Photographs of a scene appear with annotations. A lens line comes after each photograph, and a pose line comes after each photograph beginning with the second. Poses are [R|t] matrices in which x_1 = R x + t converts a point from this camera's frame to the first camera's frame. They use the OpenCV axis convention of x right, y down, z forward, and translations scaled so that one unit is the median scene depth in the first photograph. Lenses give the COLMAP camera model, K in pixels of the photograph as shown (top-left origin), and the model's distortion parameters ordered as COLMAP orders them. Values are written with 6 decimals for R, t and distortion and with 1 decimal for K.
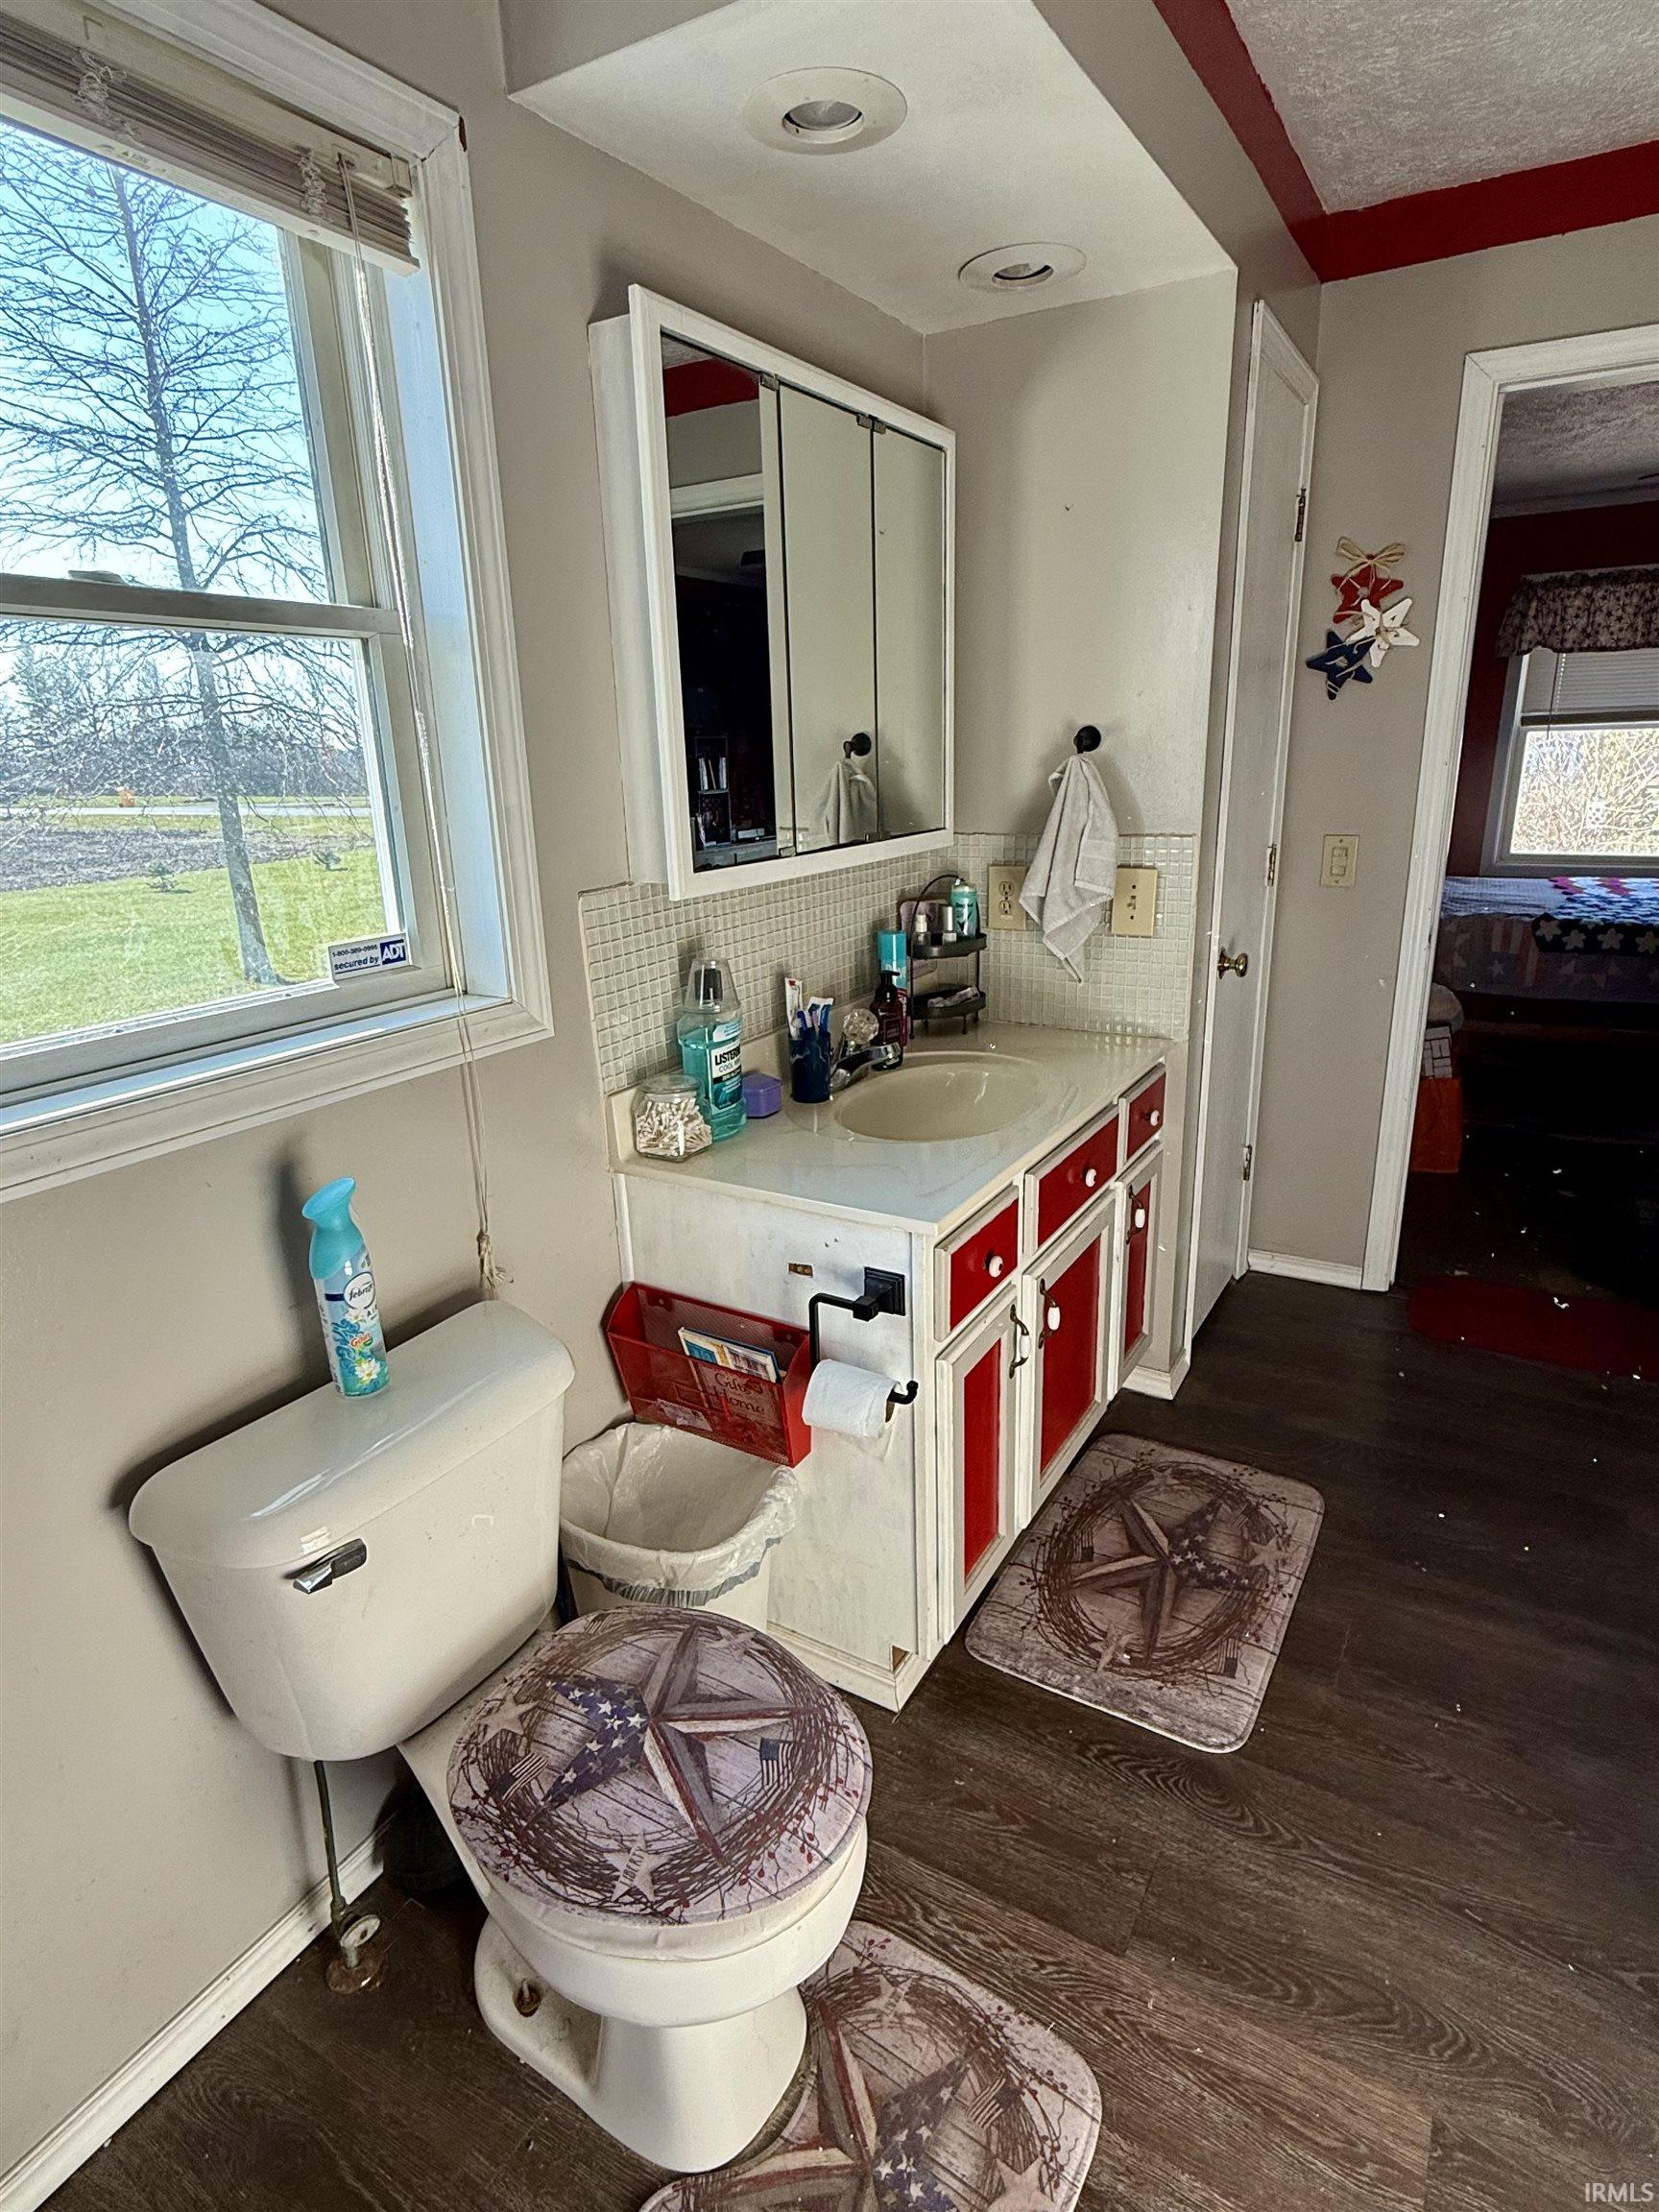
lens RADIAL K [[1175.4, 0, 831.1], [0, 1175.4, 1099.3], [0, 0, 1]] dist [-0.001309, 0.002019]
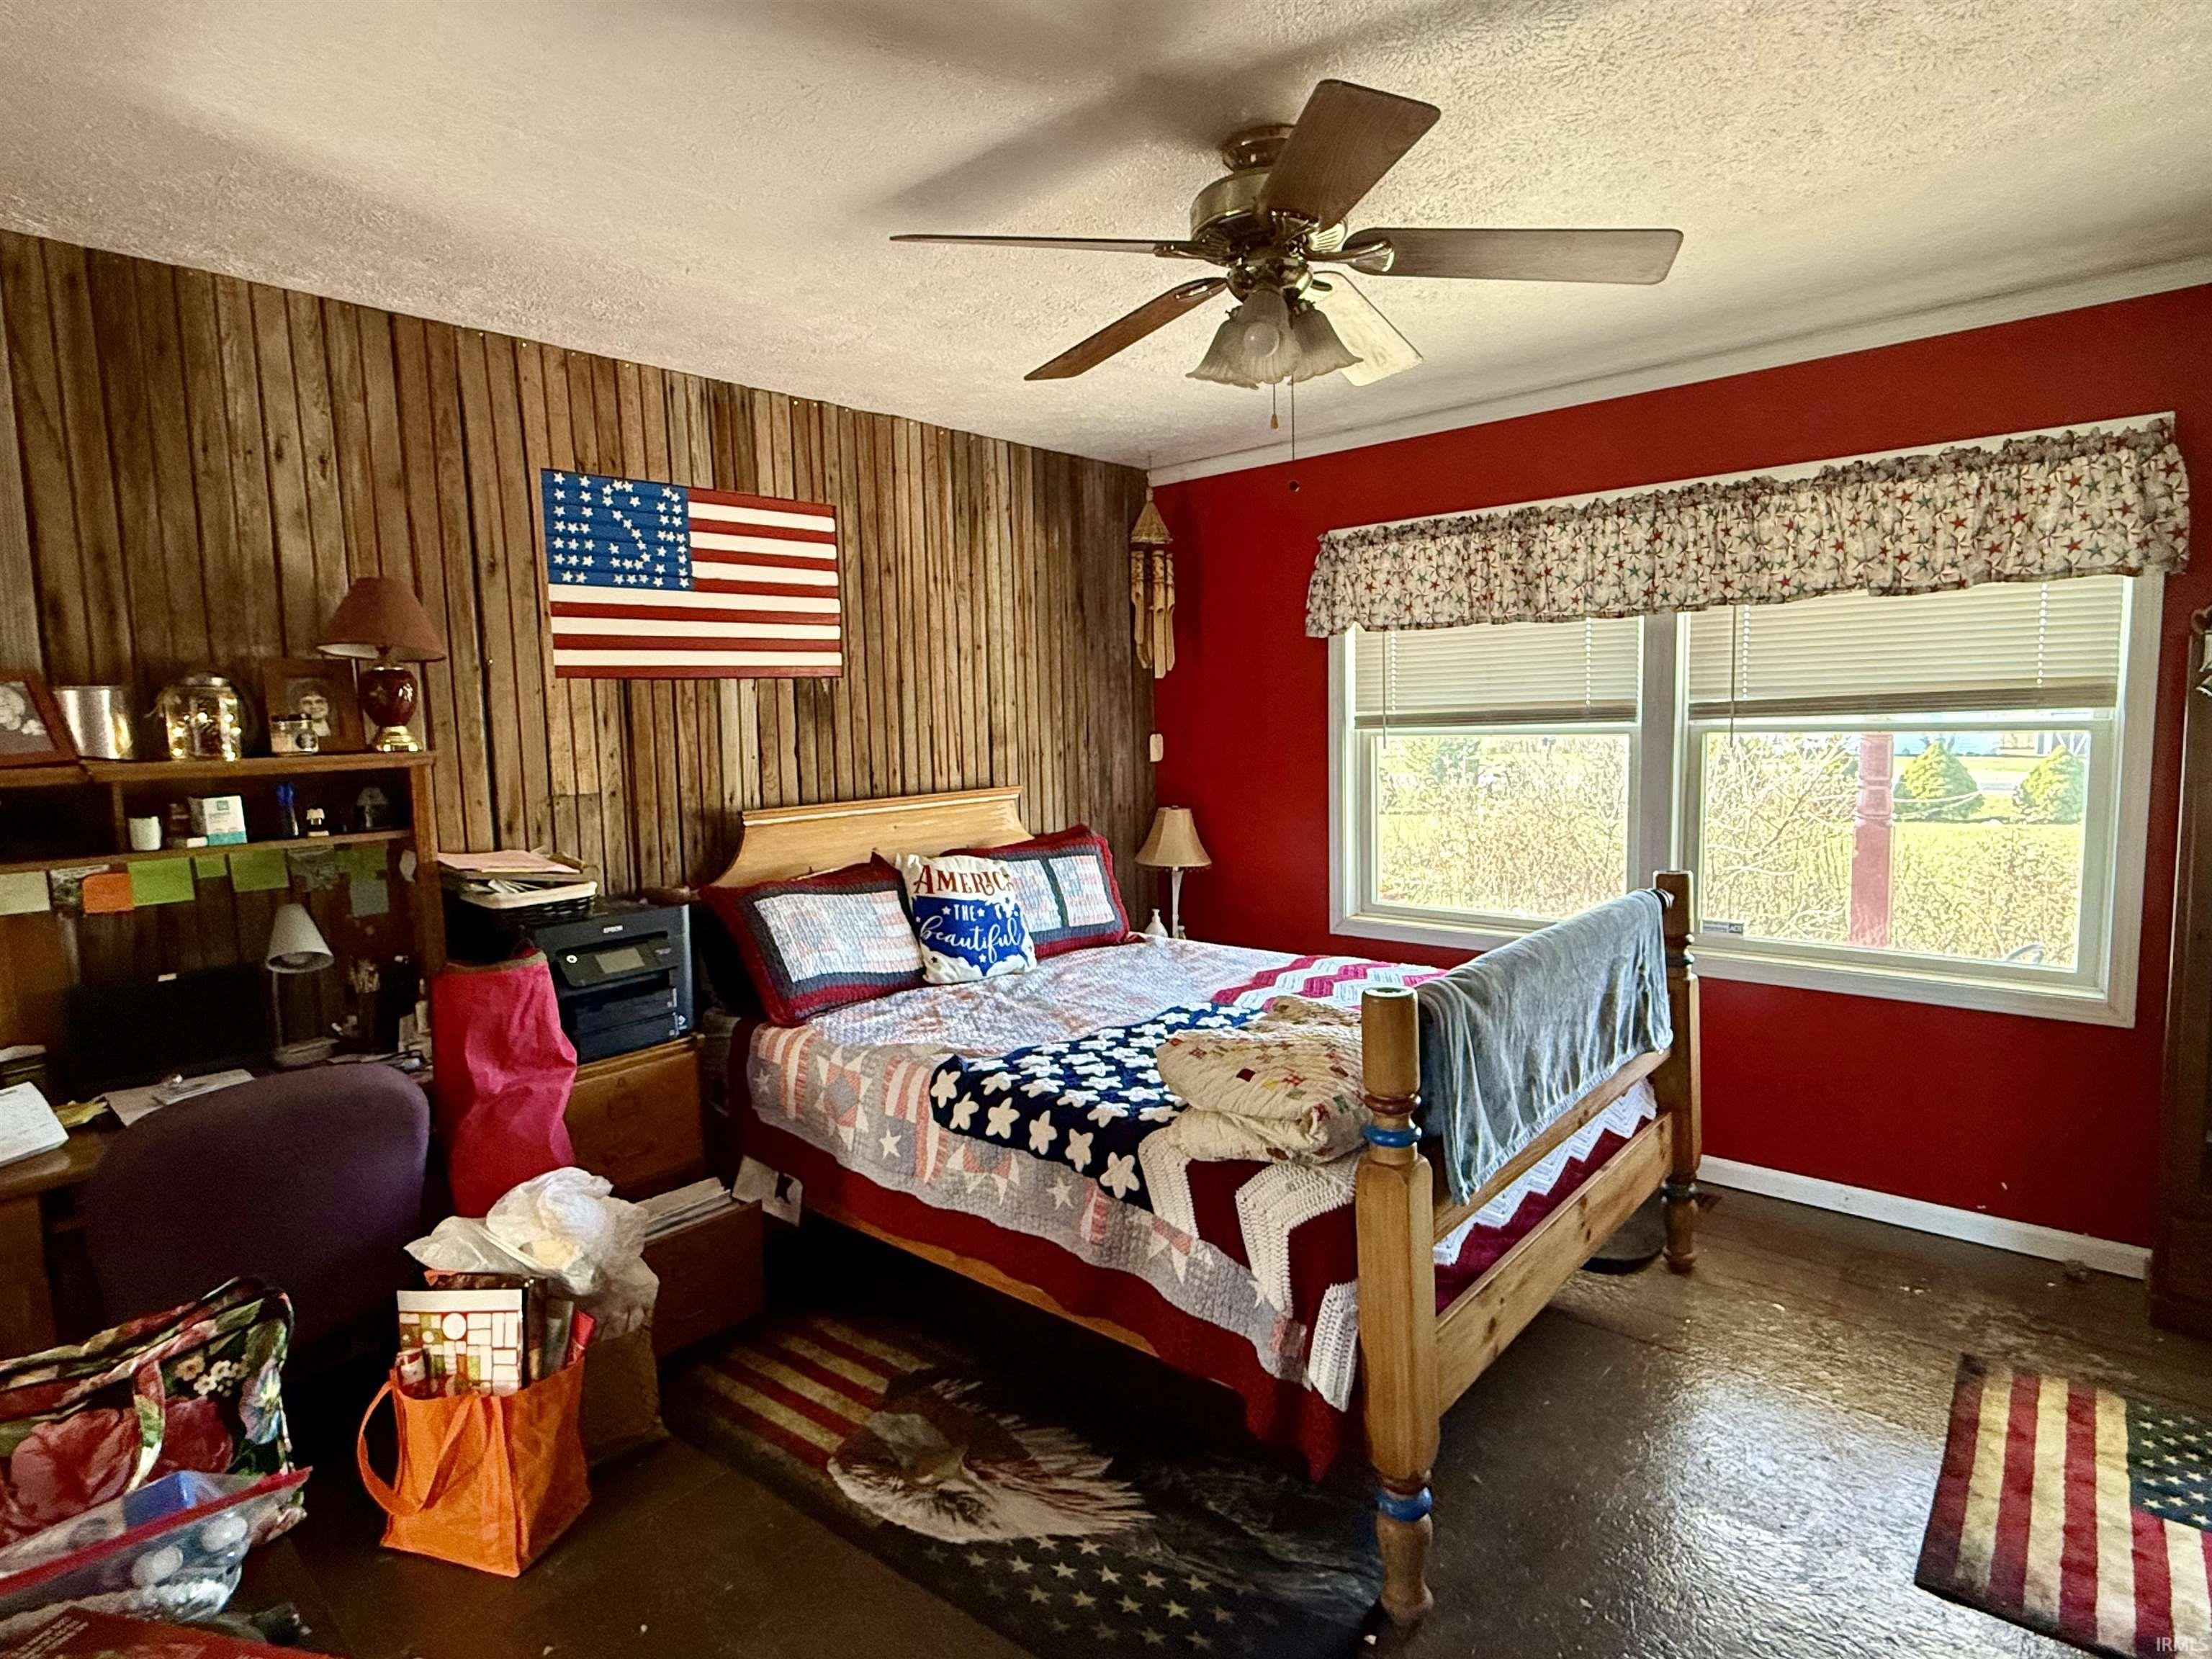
lens RADIAL K [[1175.4, 0, 1101.8], [0, 1175.4, 825.5], [0, 0, 1]] dist [-0.001309, 0.002019]
pose [[0.983642, 0.018943, -0.179136, 0.594636], [-0.052926, 0.980955, -0.186885, -0.125629], [0.172184, 0.193309, 0.965911, 0.313651]]
